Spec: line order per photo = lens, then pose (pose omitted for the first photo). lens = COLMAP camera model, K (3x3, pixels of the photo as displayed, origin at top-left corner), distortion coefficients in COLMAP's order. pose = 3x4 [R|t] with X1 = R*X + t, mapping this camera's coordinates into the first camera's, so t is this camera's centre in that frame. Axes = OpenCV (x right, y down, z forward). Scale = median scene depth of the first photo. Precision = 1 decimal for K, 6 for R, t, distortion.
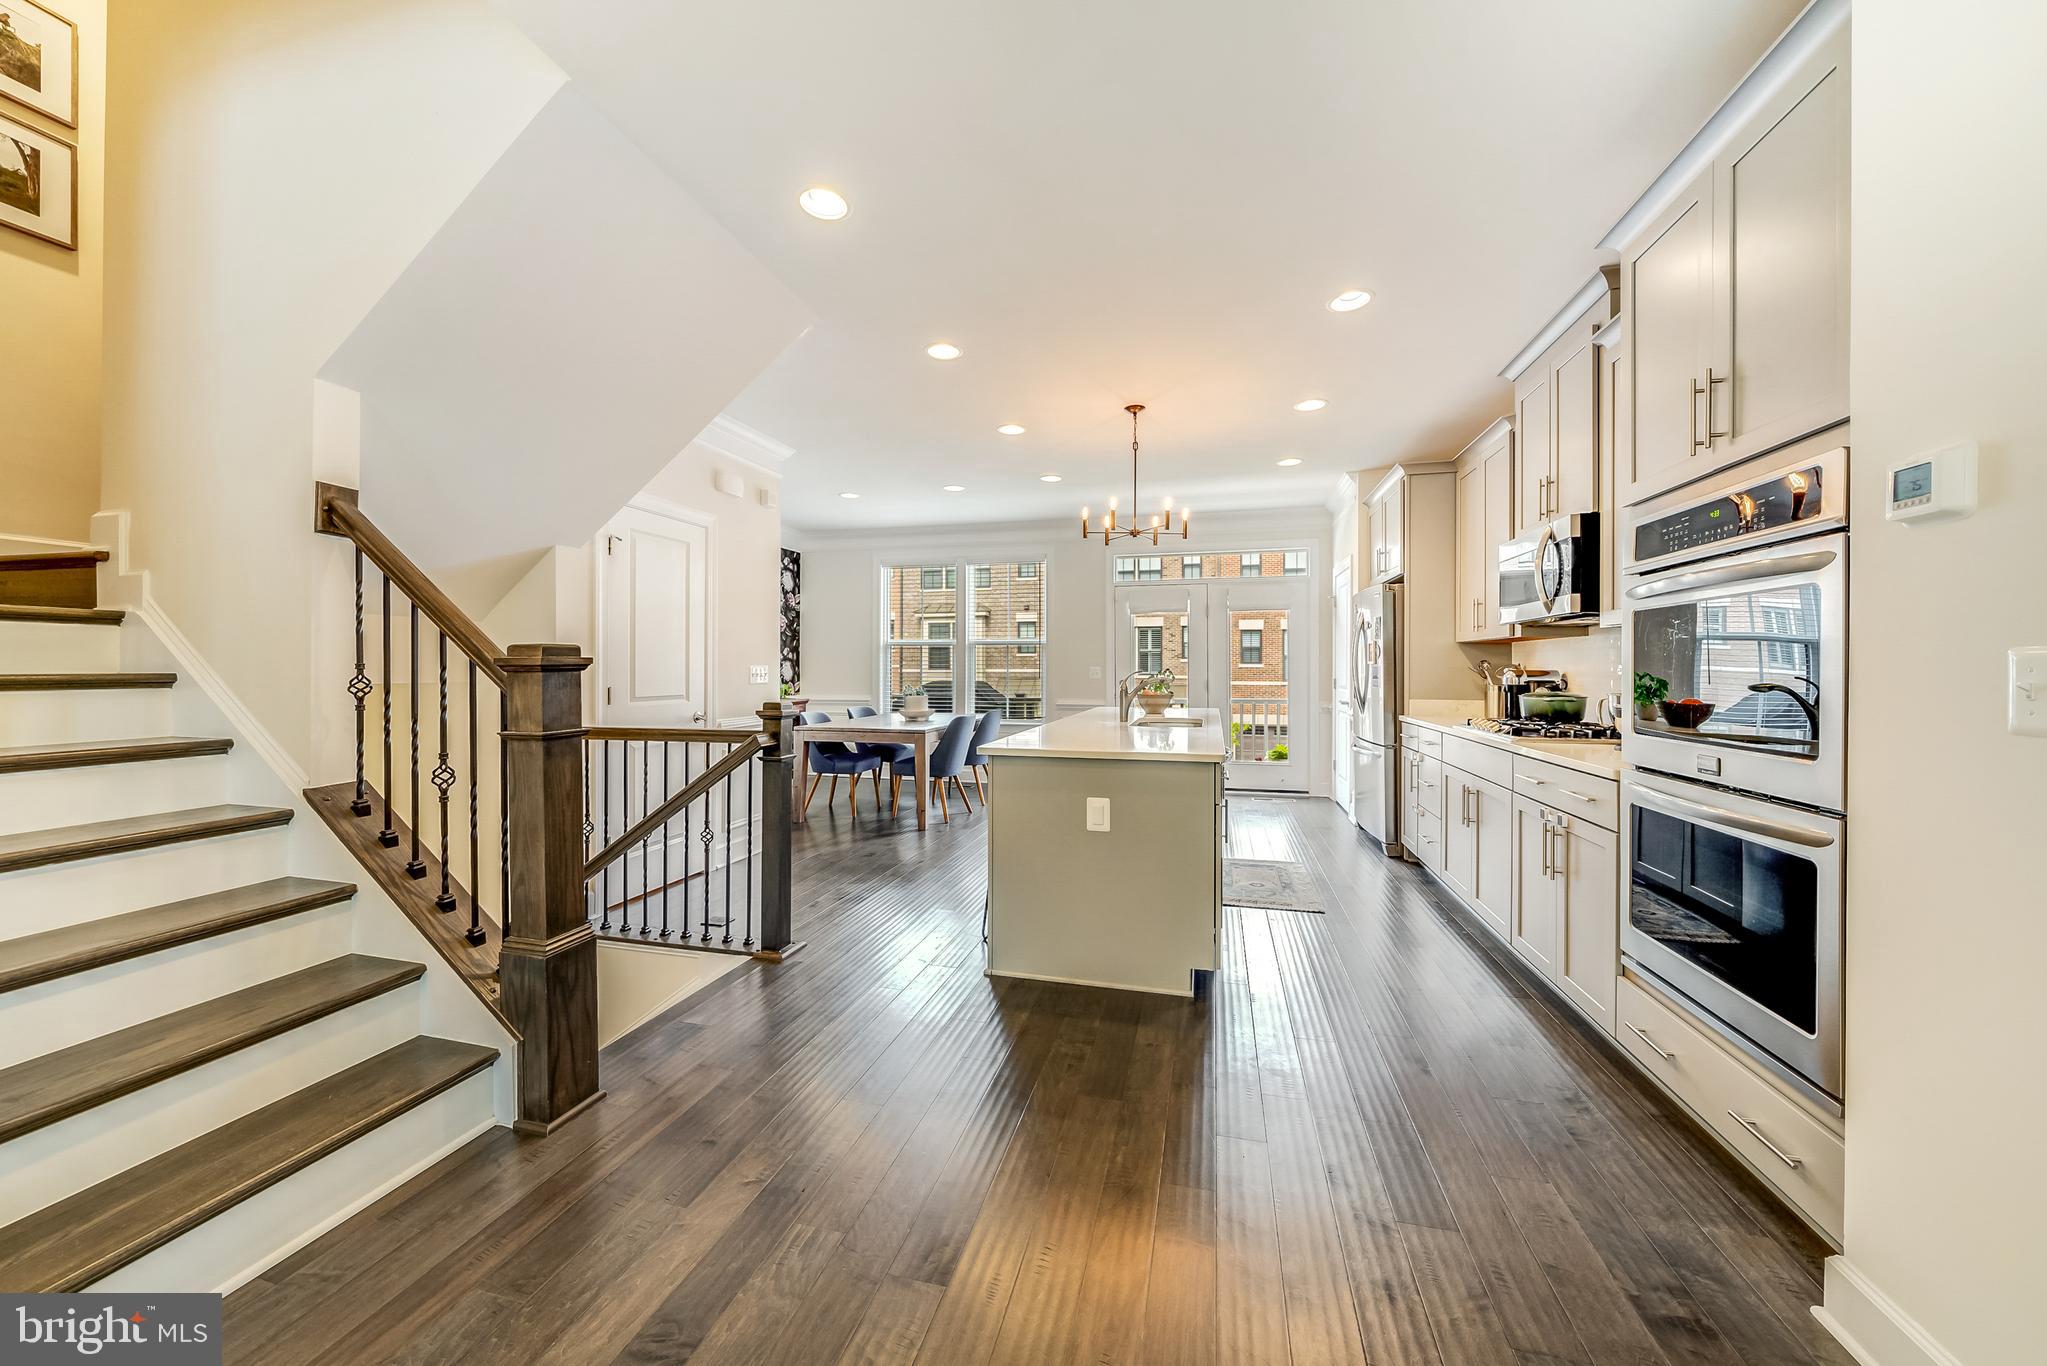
lens RADIAL K [[713.4, 0, 1045.3], [0, 713.4, 665.8], [0, 0, 1]] dist [-0.008114, 0.000164]
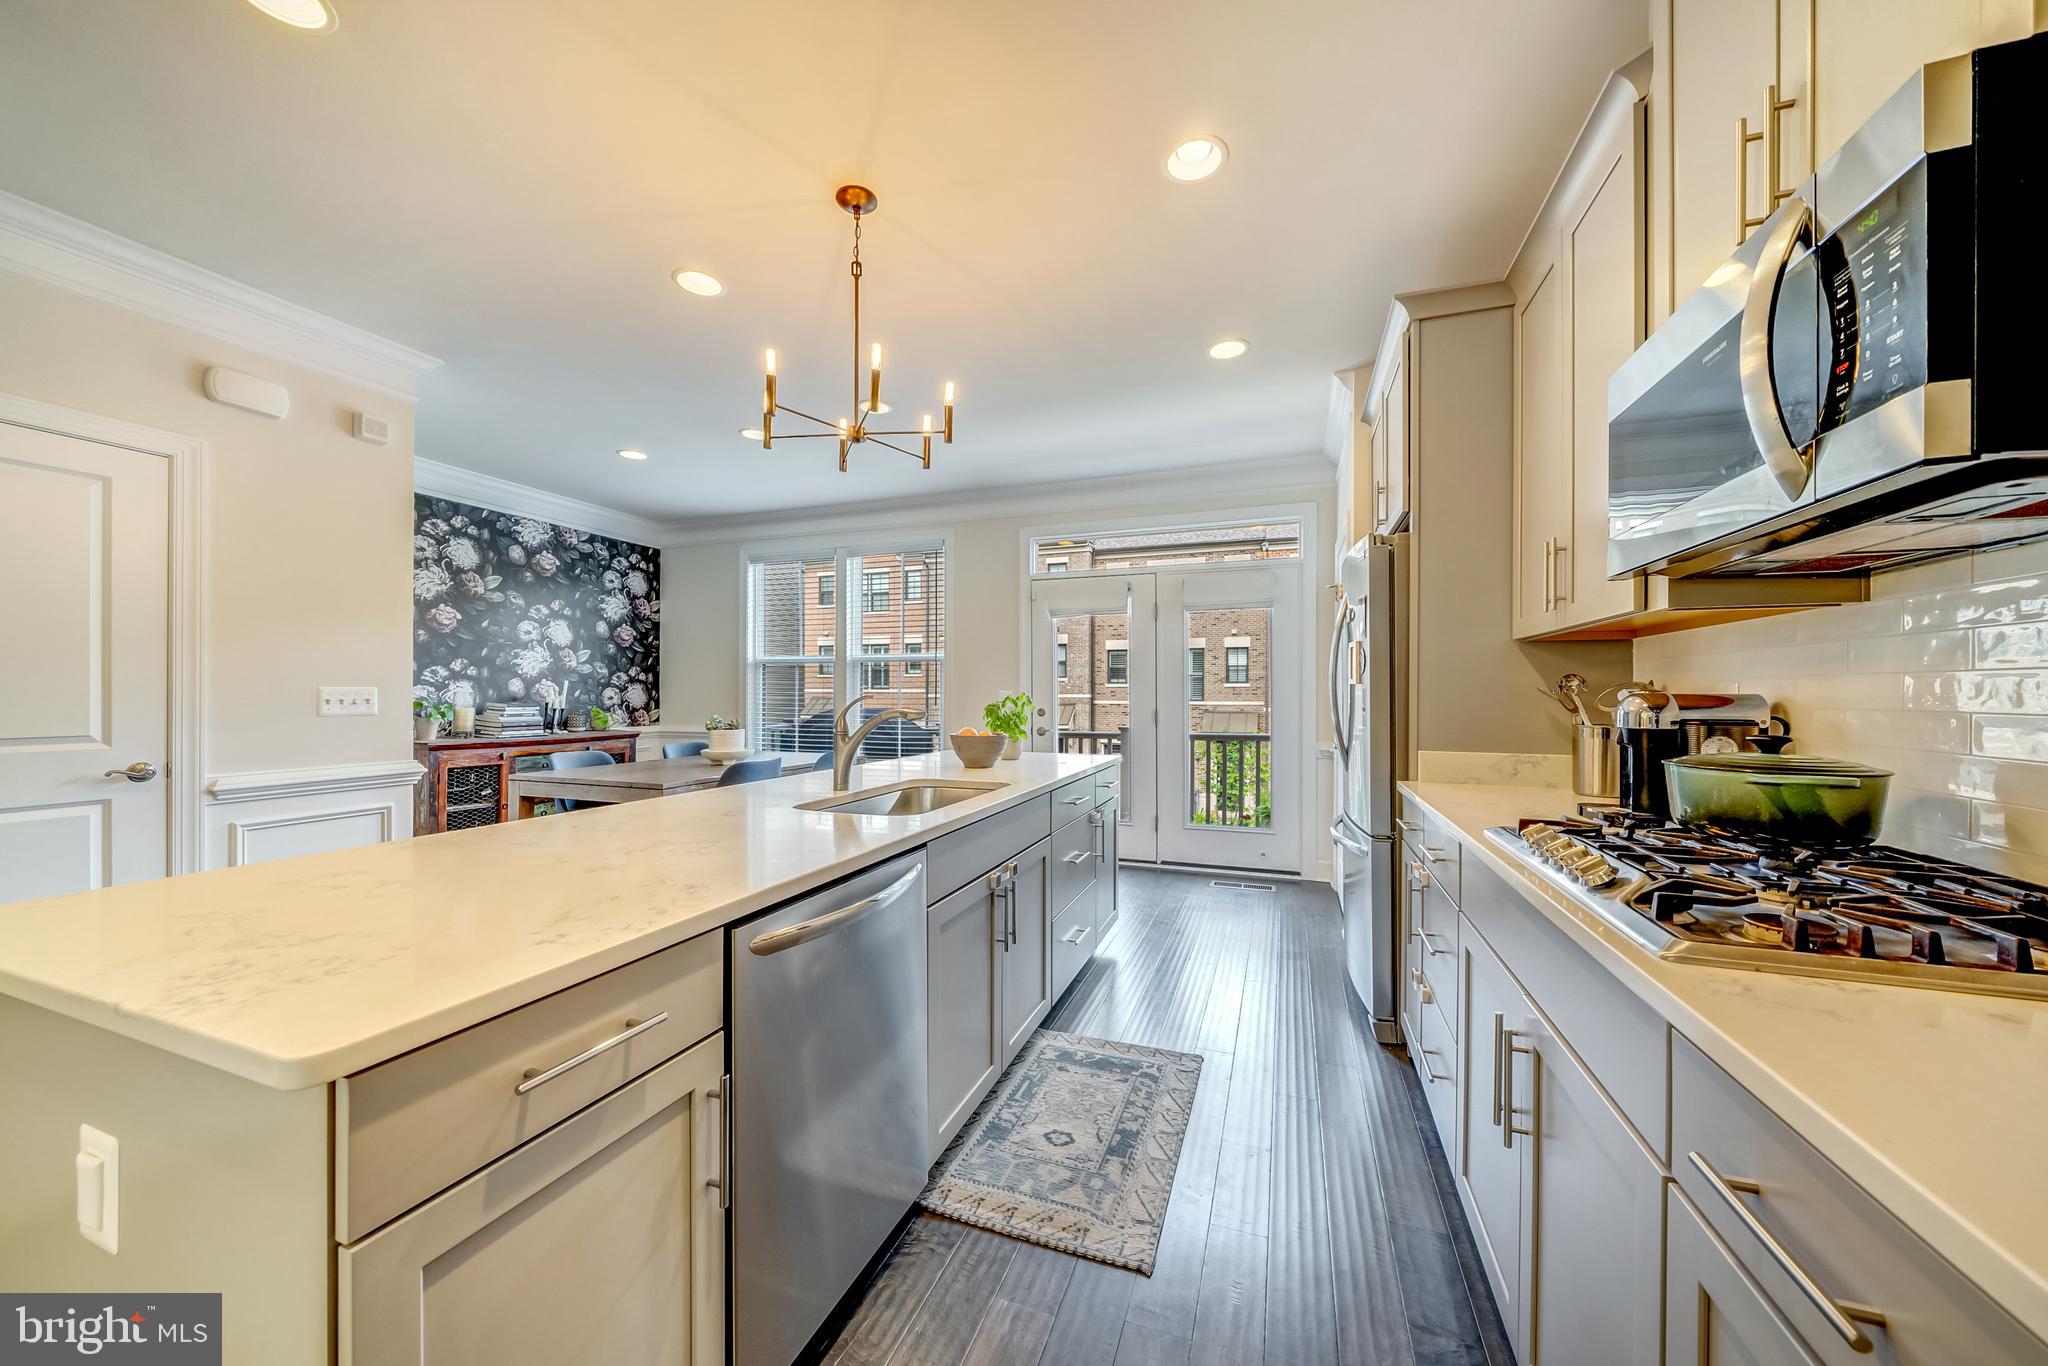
lens RADIAL K [[713.7, 0, 1025.7], [0, 713.7, 694.6], [0, 0, 1]] dist [-0.008114, 0.000164]
pose [[0.993606, 0.000765, -0.112897, 0.307963], [-0.000248, 0.999989, 0.004590, 0.003785], [0.112900, -0.004533, 0.993596, 0.486000]]
